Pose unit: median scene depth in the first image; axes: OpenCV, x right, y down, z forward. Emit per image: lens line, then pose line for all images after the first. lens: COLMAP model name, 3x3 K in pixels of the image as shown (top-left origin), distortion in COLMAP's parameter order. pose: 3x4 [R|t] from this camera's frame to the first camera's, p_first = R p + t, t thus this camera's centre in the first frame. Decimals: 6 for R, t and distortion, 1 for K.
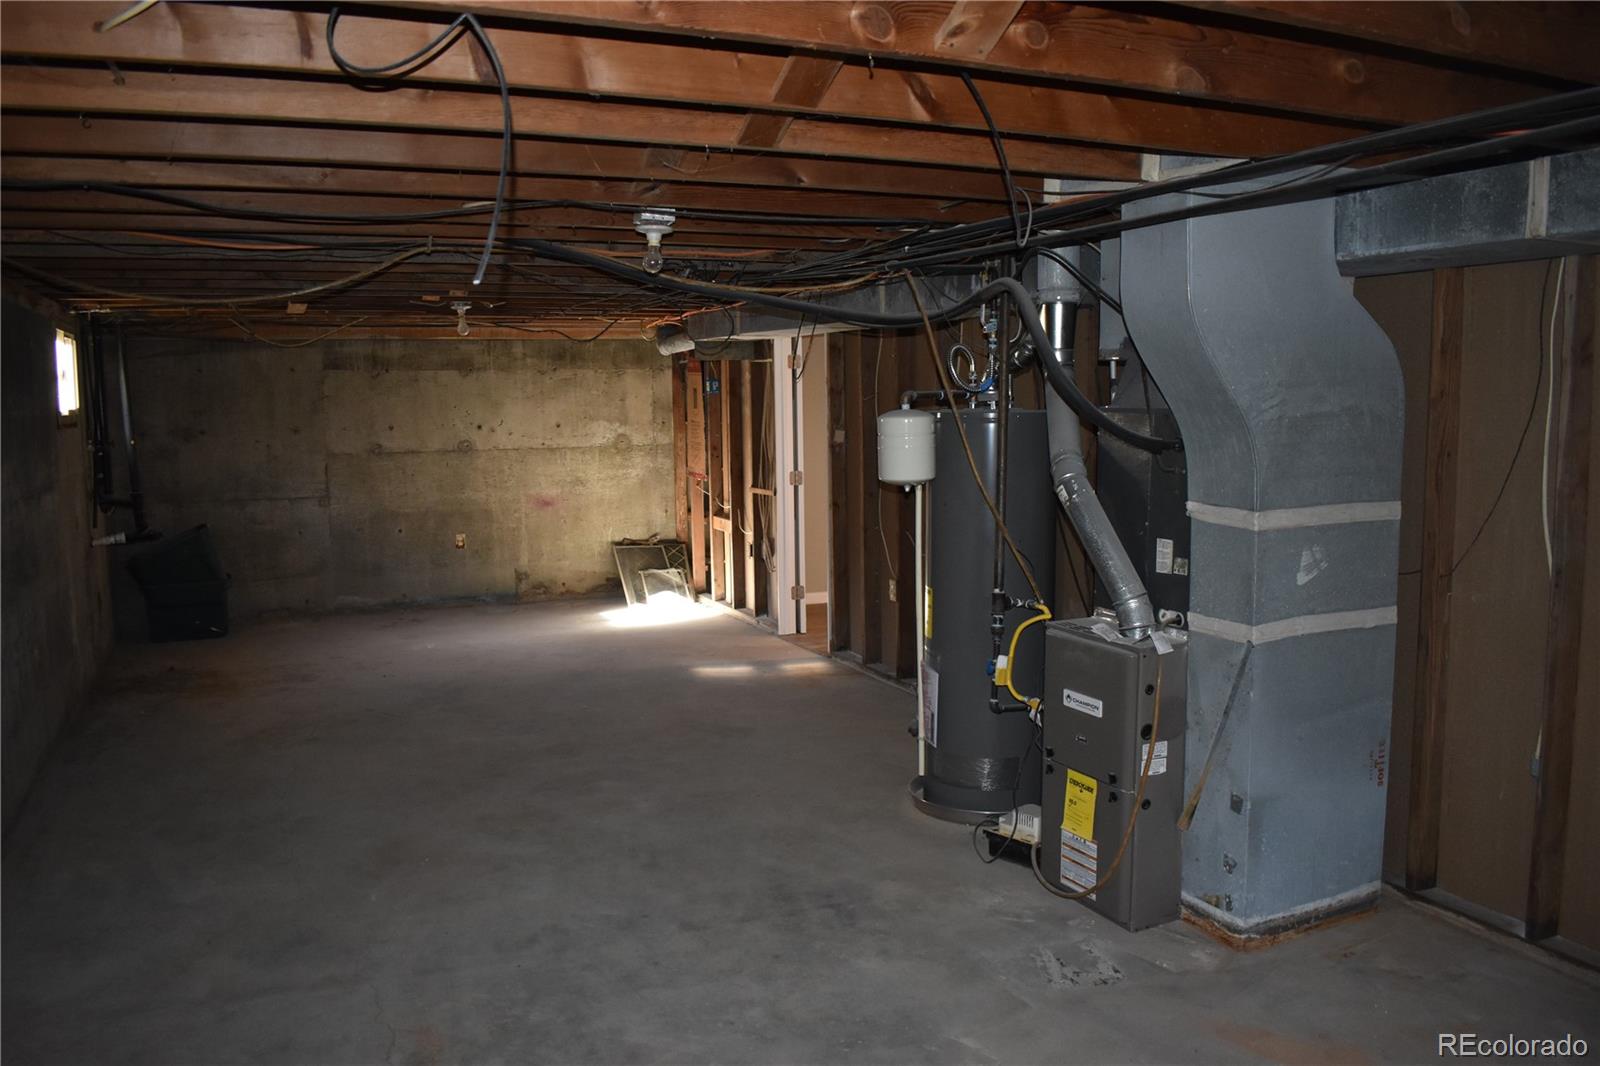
lens RADIAL K [[1243.3, 0, 800.6], [0, 1243.3, 538.6], [0, 0, 1]] dist [-0.102398, 0.024213]
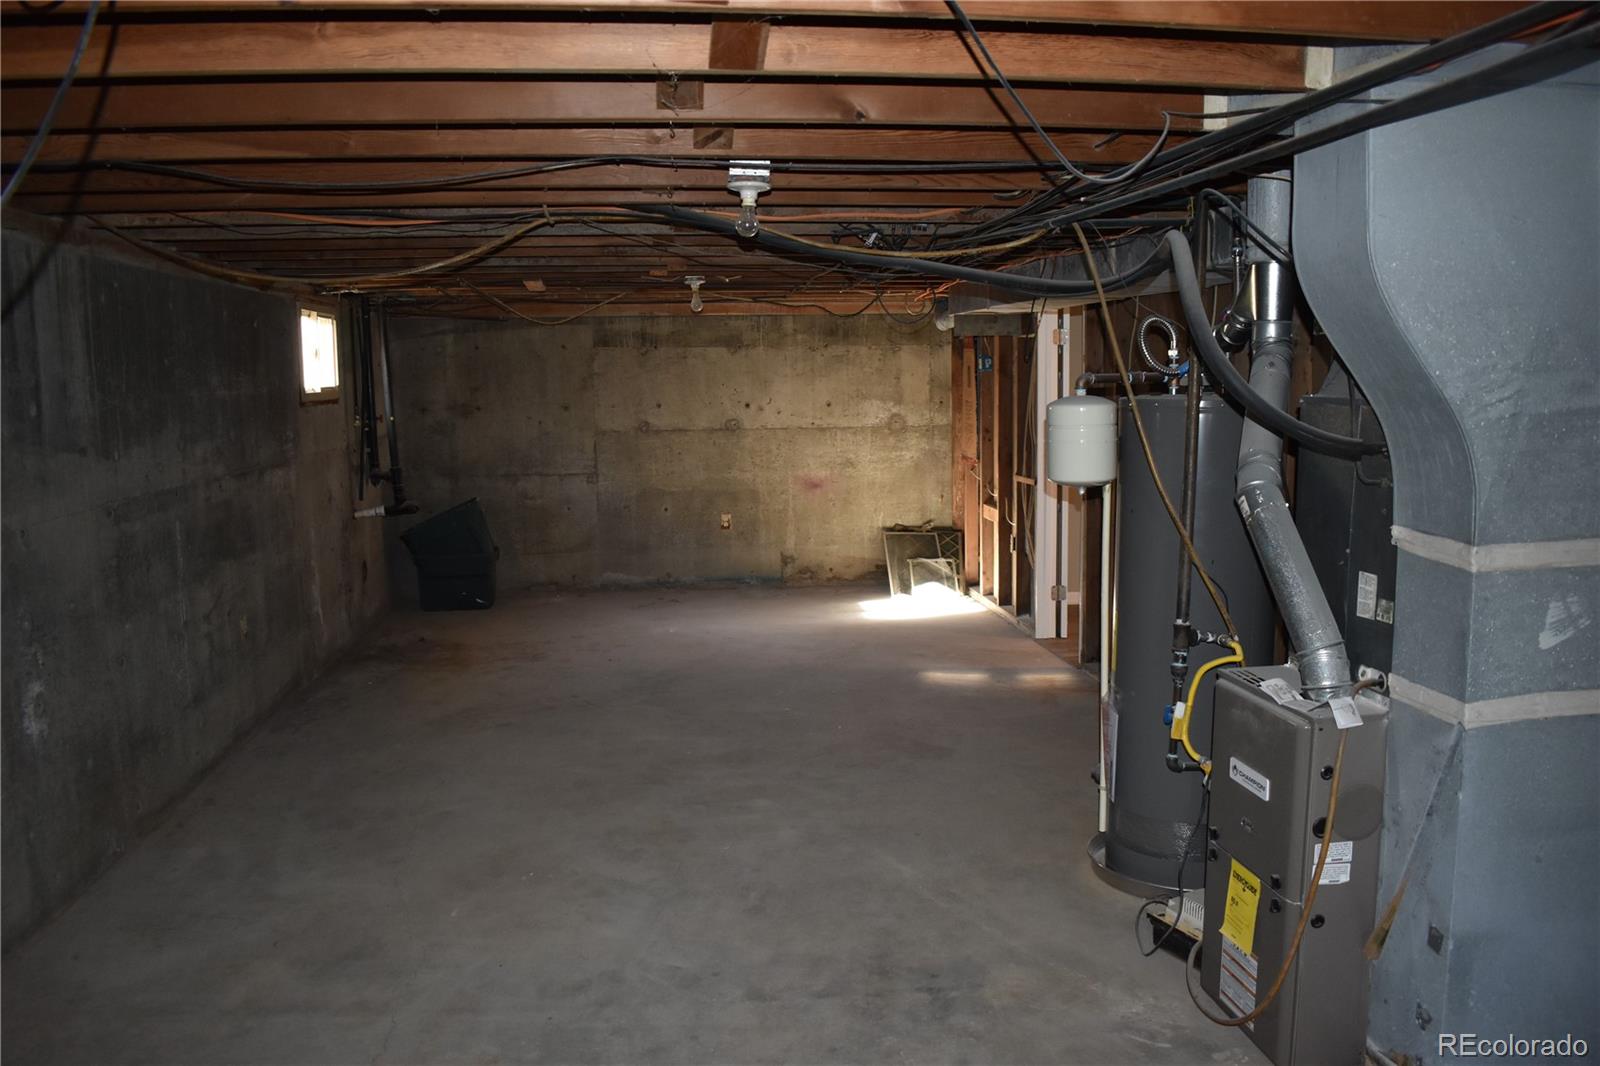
lens RADIAL K [[1243.3, 0, 803.1], [0, 1243.3, 539.5], [0, 0, 1]] dist [-0.102398, 0.024213]
pose [[0.955637, 0.037481, -0.292152, 0.157946], [-0.031338, 0.999179, 0.025682, -0.024535], [0.292874, -0.015387, 0.956027, 0.164183]]
